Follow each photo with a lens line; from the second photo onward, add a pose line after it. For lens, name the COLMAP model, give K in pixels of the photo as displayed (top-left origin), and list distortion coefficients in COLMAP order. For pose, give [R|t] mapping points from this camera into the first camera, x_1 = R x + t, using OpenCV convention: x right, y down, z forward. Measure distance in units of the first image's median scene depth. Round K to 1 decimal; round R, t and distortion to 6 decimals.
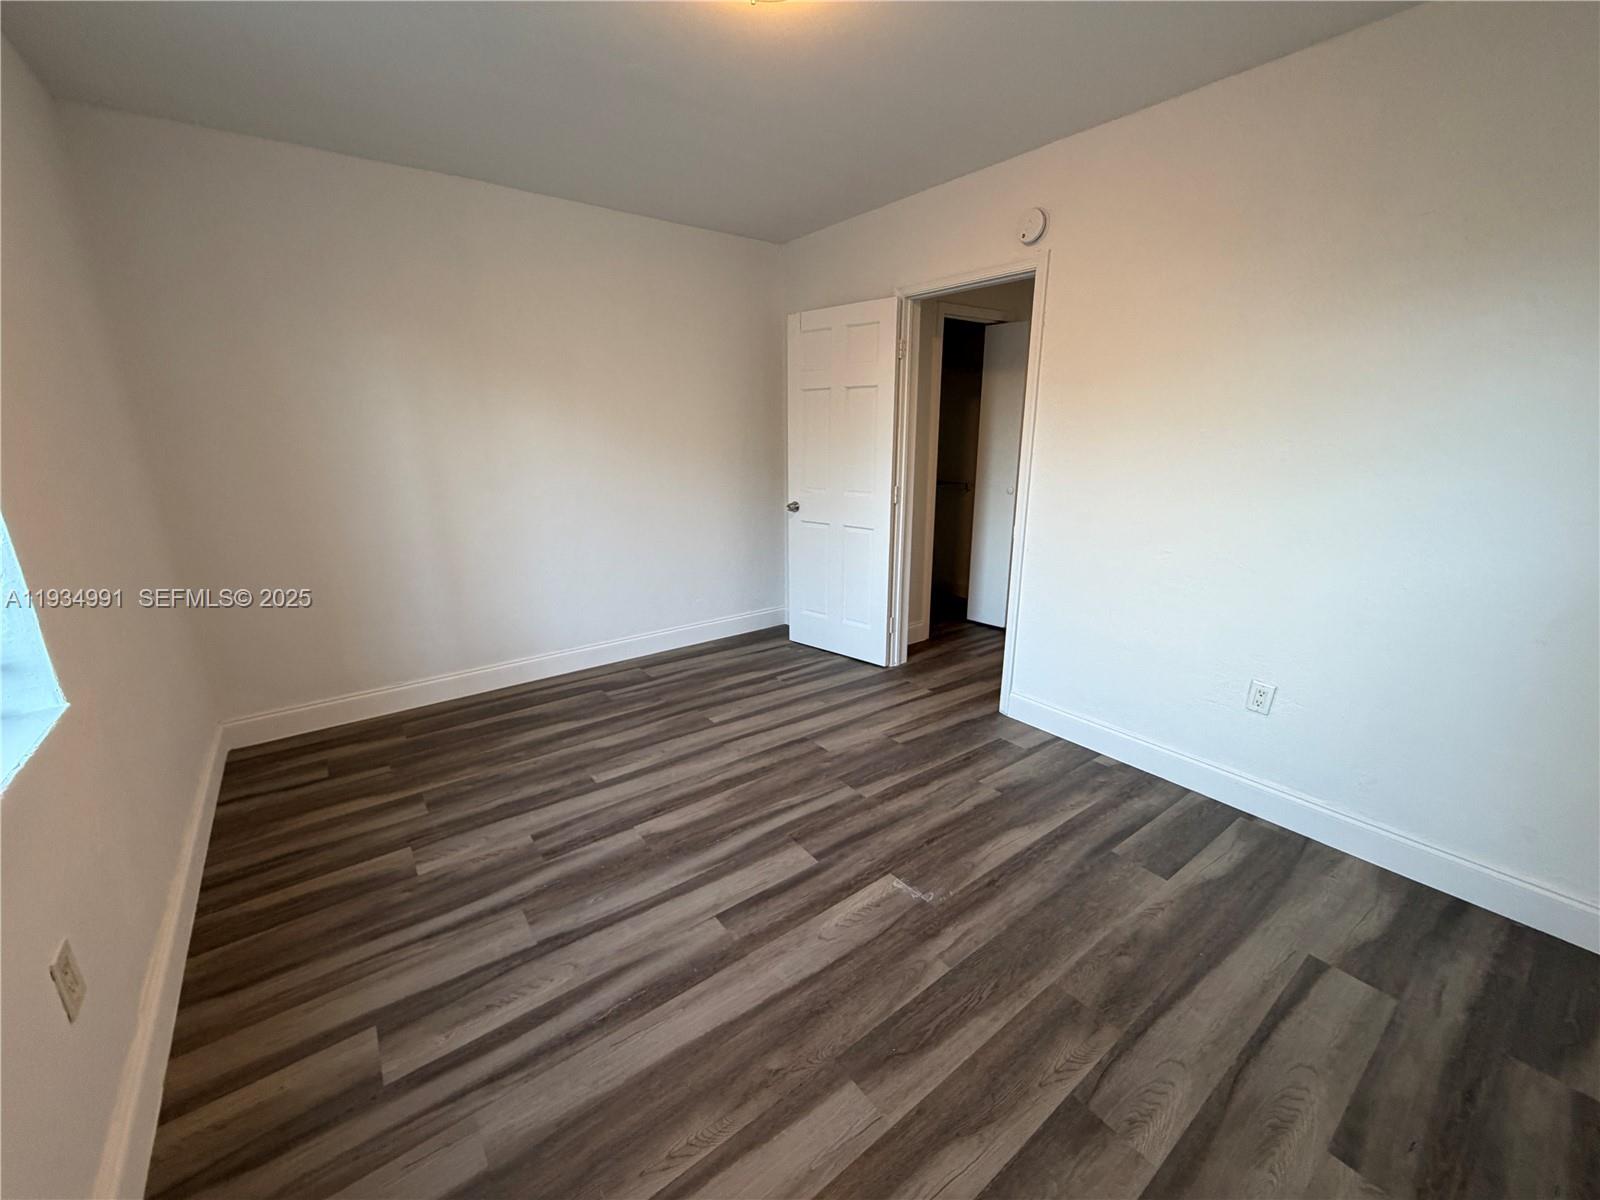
lens RADIAL K [[638.3, 0, 797.7], [0, 638.3, 600.6], [0, 0, 1]] dist [-0.000210, 0.000110]
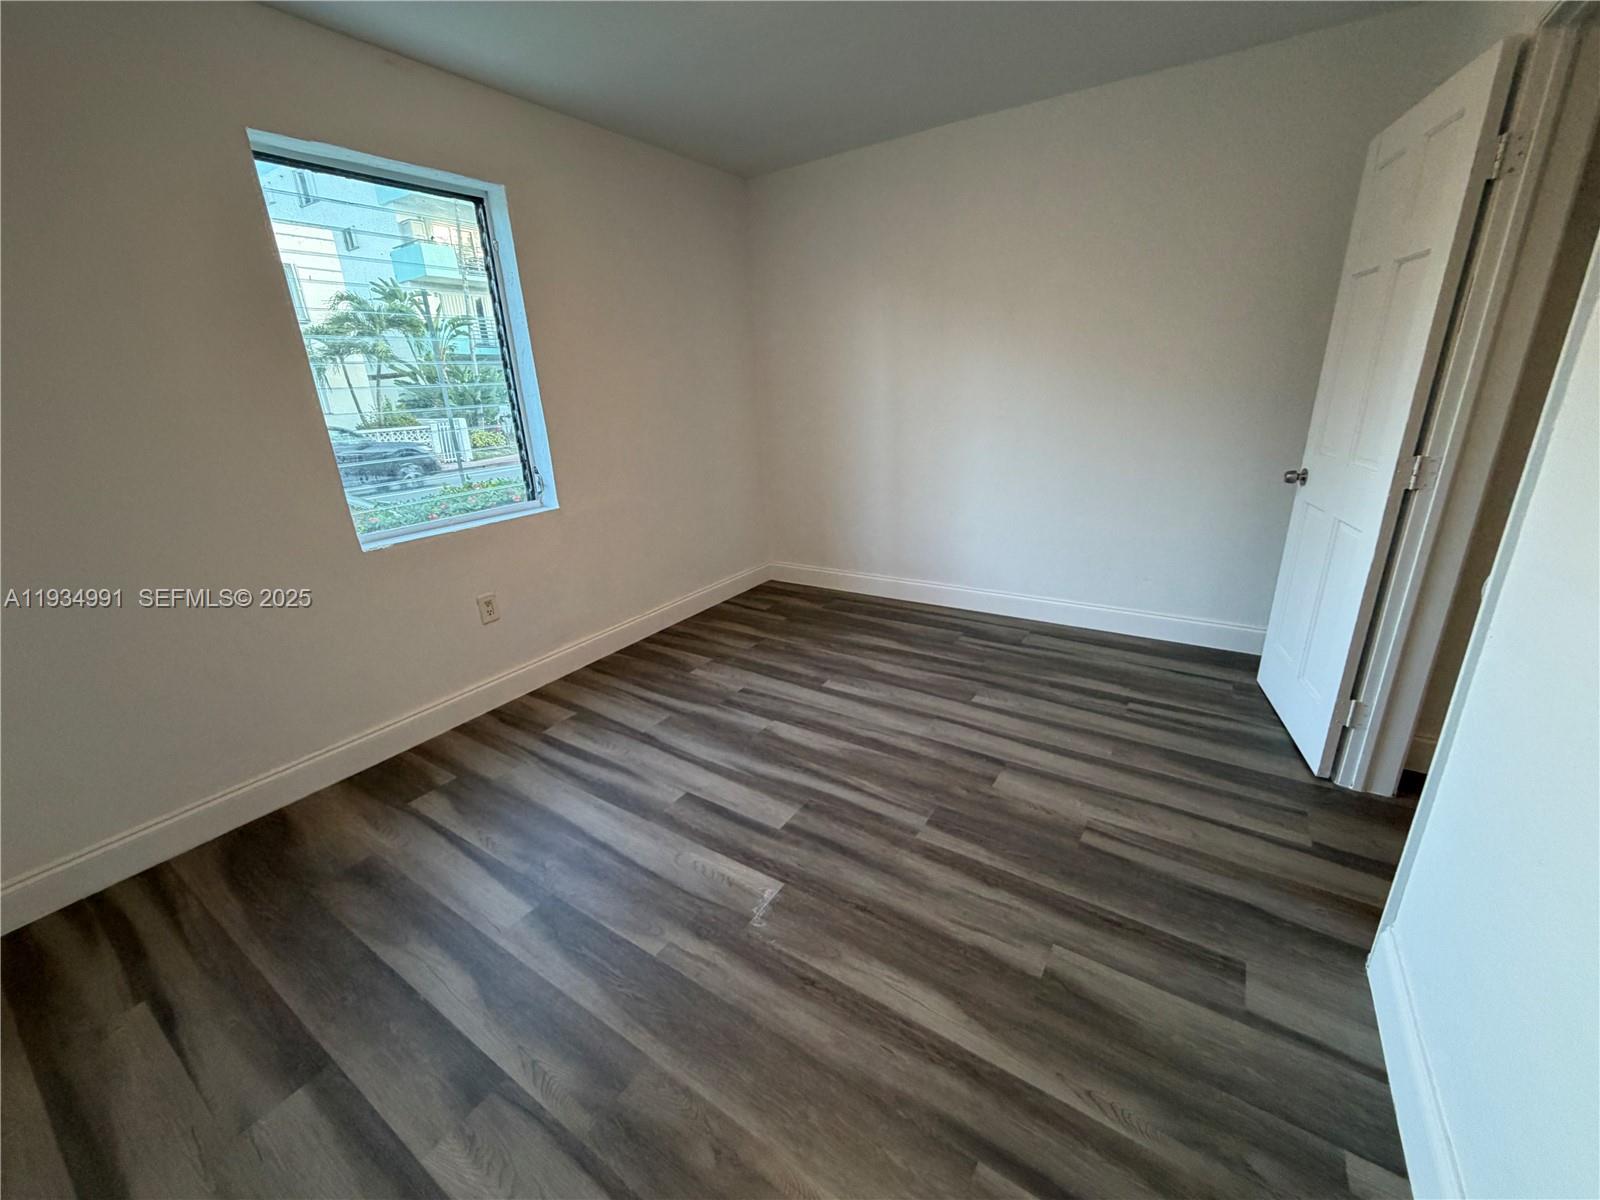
lens RADIAL K [[638.3, 0, 797.7], [0, 638.3, 600.6], [0, 0, 1]] dist [-0.000210, 0.000110]
pose [[0.333052, 0.296367, -0.895122, 0.638283], [-0.207379, 0.949099, 0.237077, -0.119565], [0.919821, 0.106670, 0.377560, 0.500945]]
